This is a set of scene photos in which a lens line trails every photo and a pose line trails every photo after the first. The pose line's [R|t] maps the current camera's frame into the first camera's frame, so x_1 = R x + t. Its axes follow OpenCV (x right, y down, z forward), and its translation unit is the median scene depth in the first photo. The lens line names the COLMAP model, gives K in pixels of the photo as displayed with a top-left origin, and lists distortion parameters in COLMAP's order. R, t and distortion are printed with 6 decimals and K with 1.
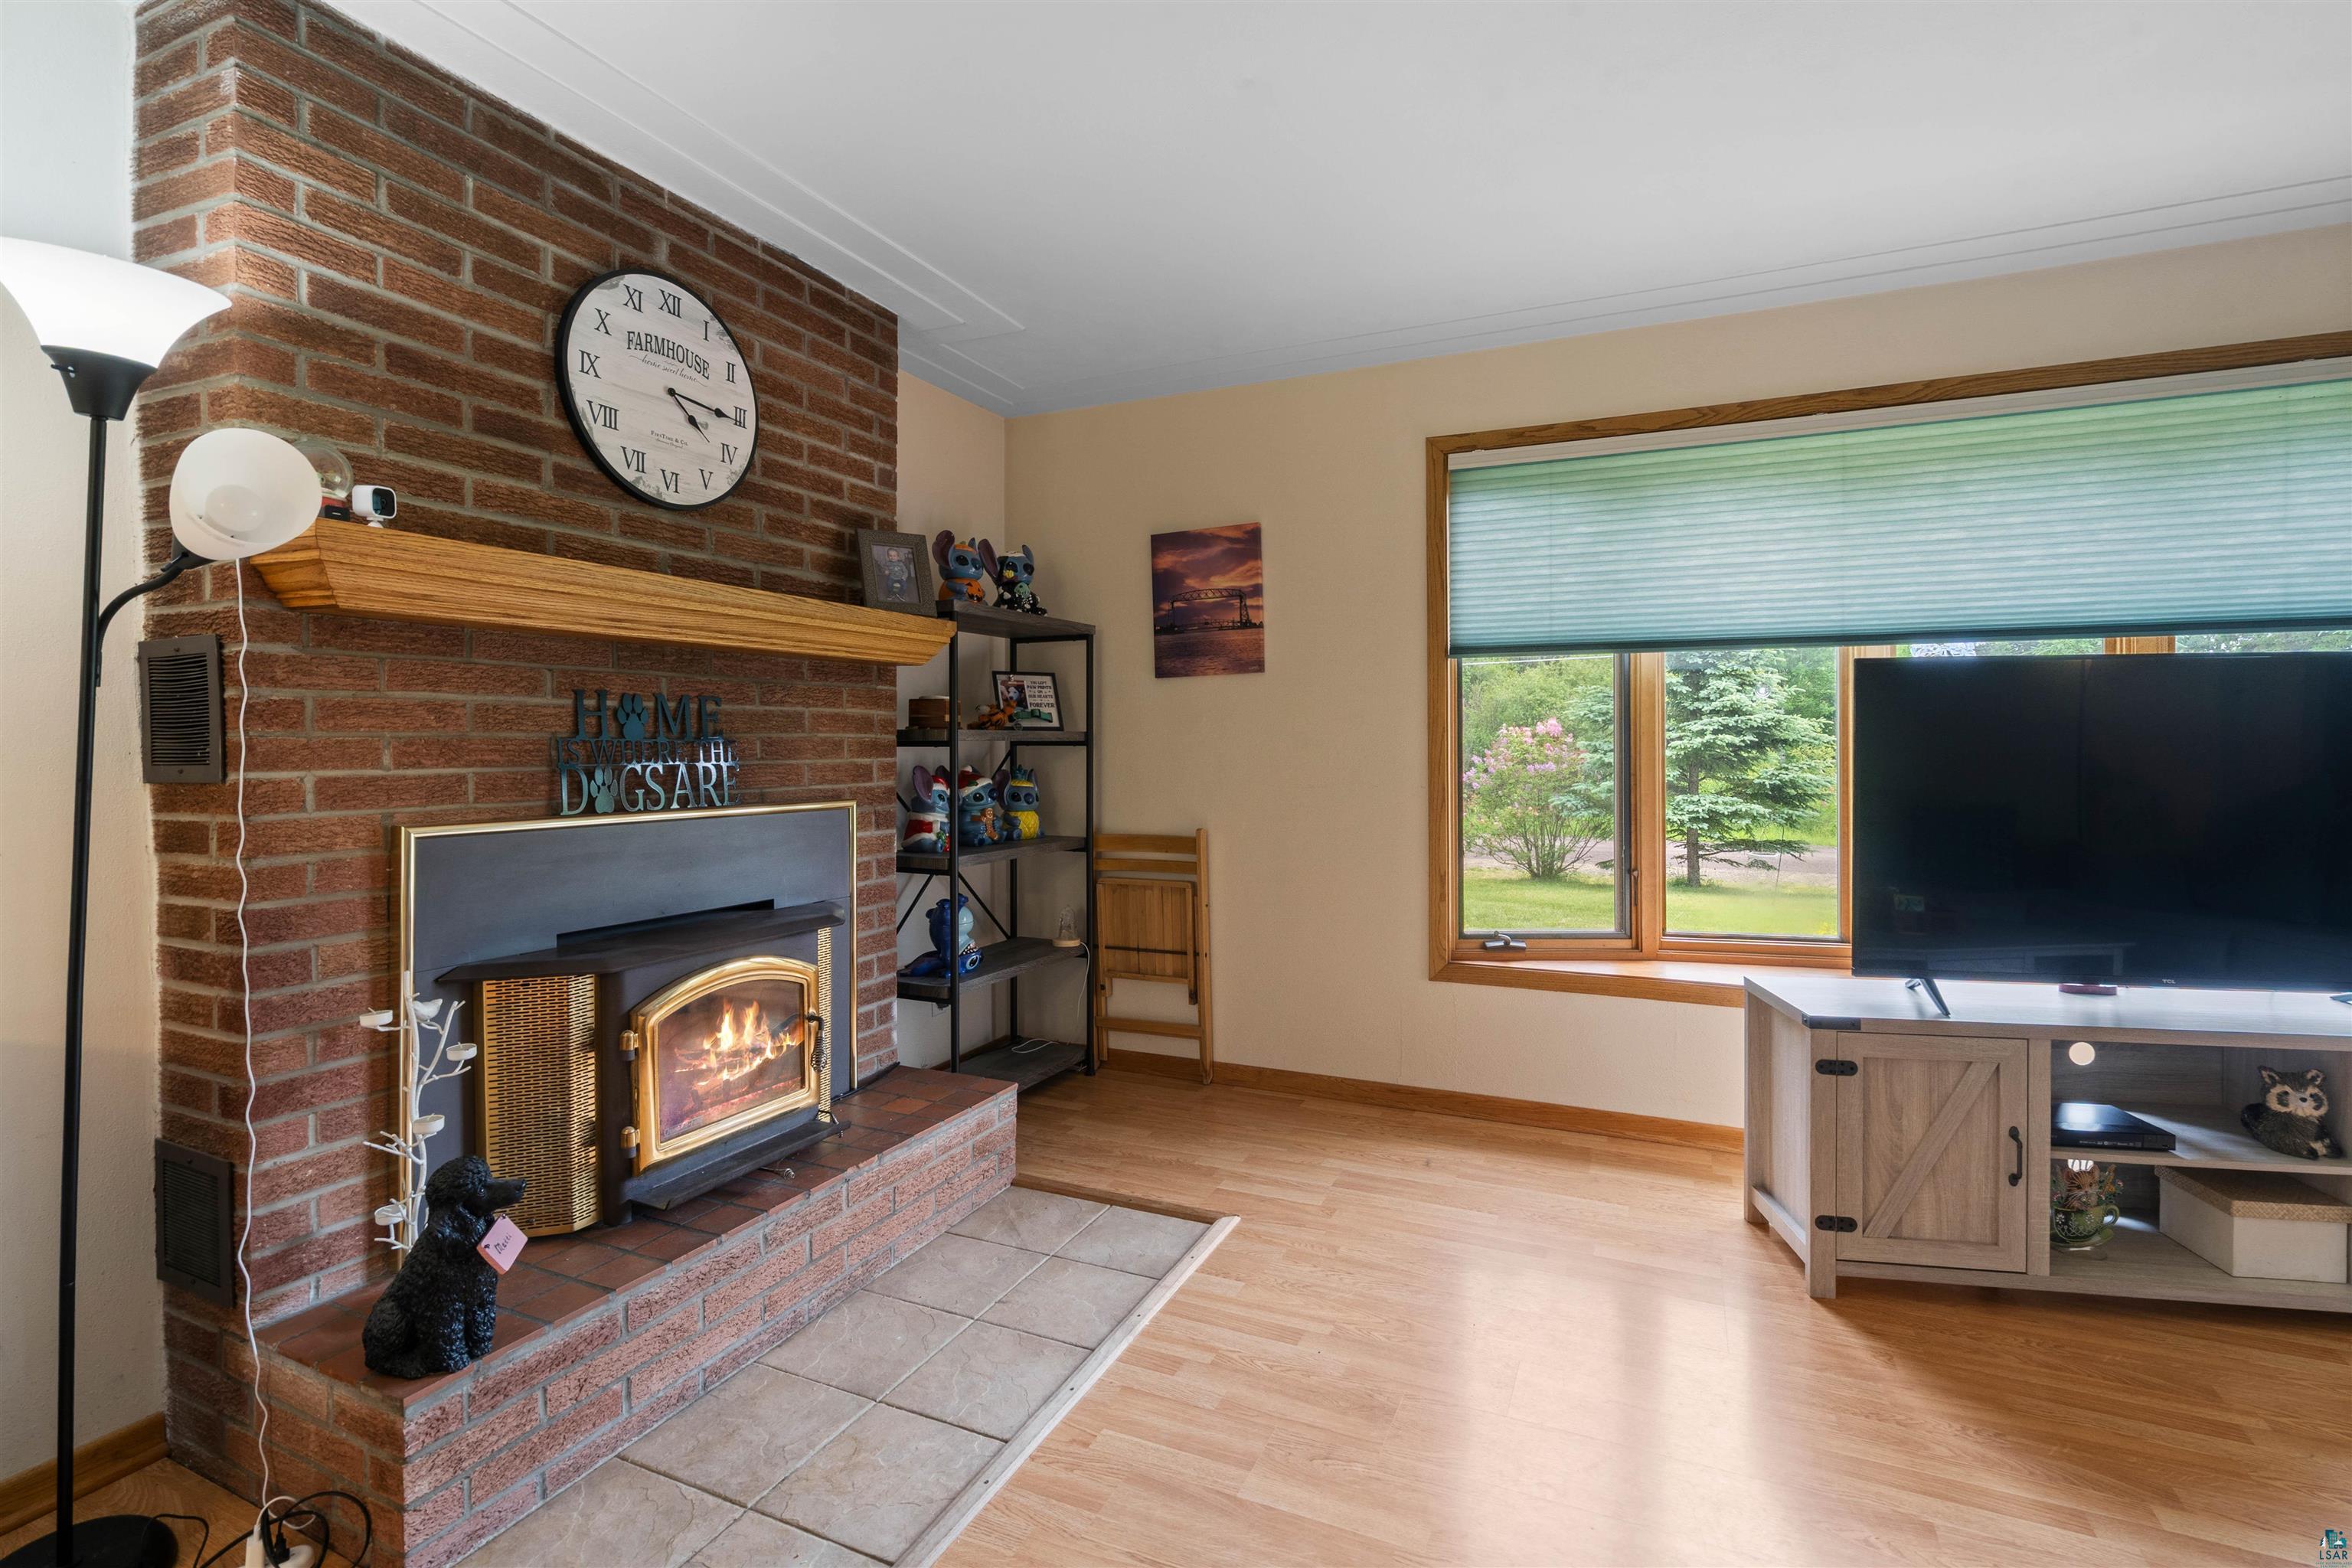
lens RADIAL K [[1093.6, 0, 1174.9], [0, 1093.6, 749.2], [0, 0, 1]] dist [0.001216, 0.000189]
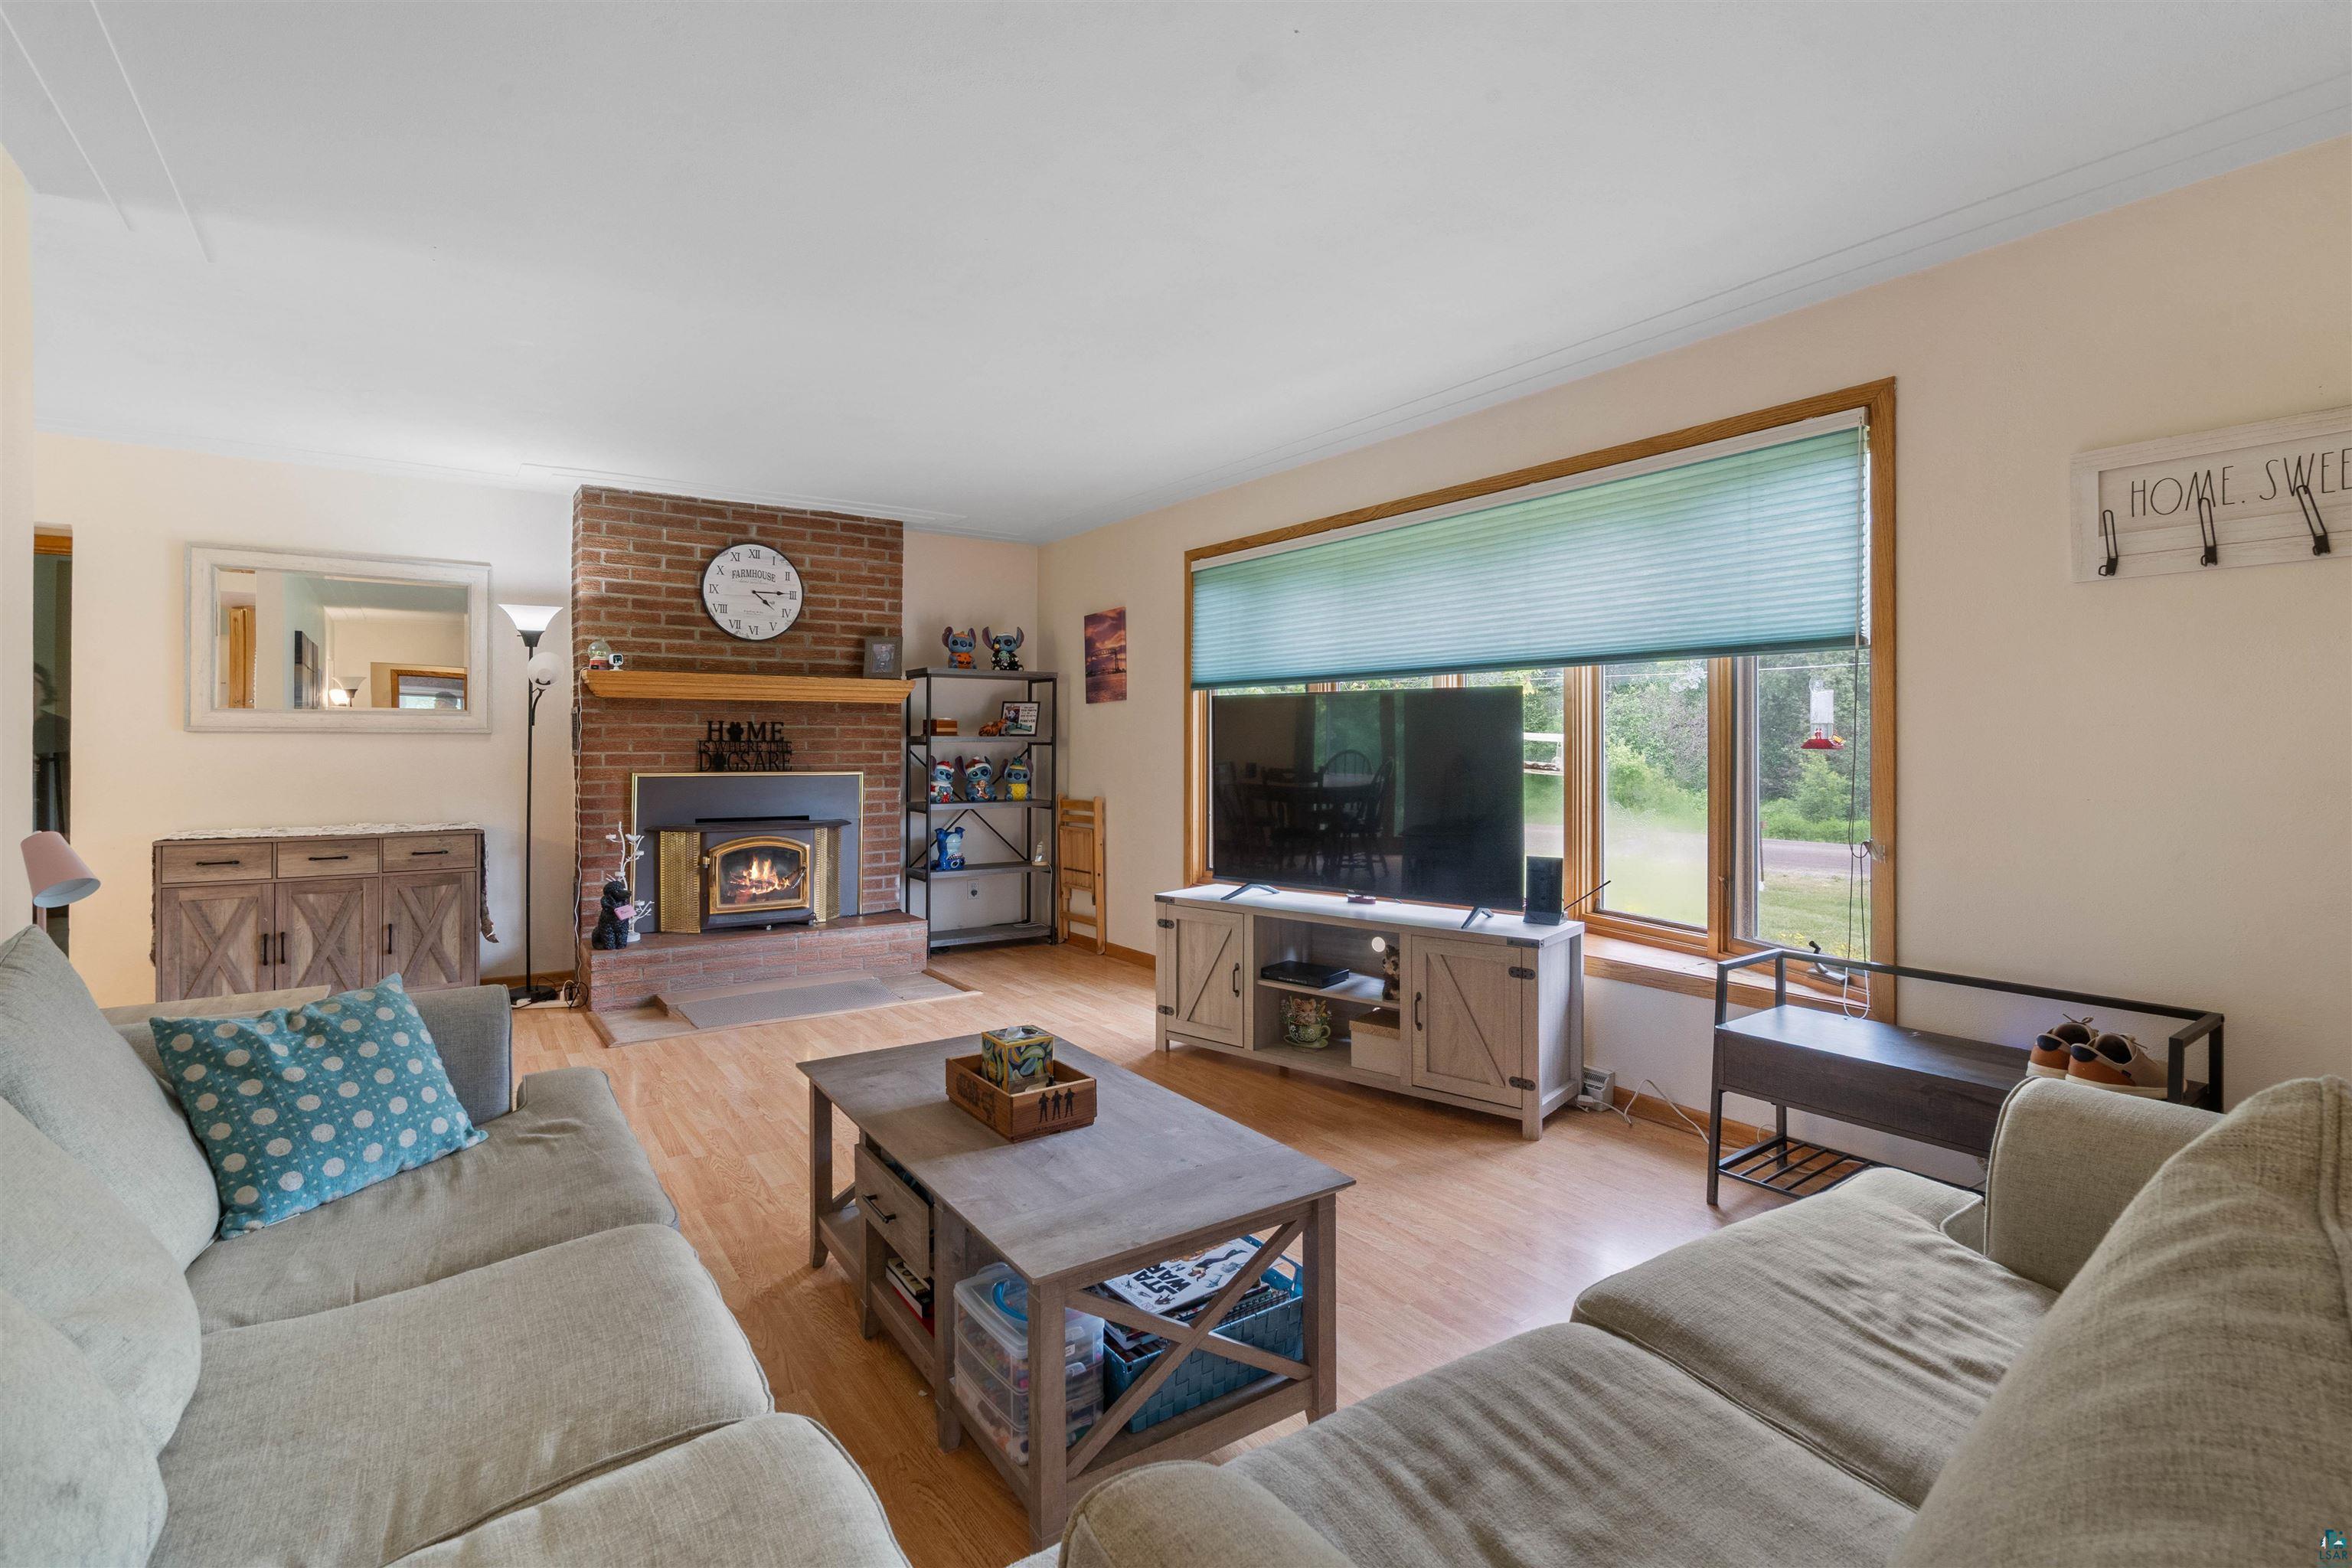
lens RADIAL K [[1112.6, 0, 1170.8], [0, 1112.6, 734.4], [0, 0, 1]] dist [-0.004780, -0.000889]
pose [[0.857244, -0.000142, -0.514911, 1.443783], [-0.006462, 0.999918, -0.011035, -0.003003], [0.514870, 0.012787, 0.857173, -0.538804]]
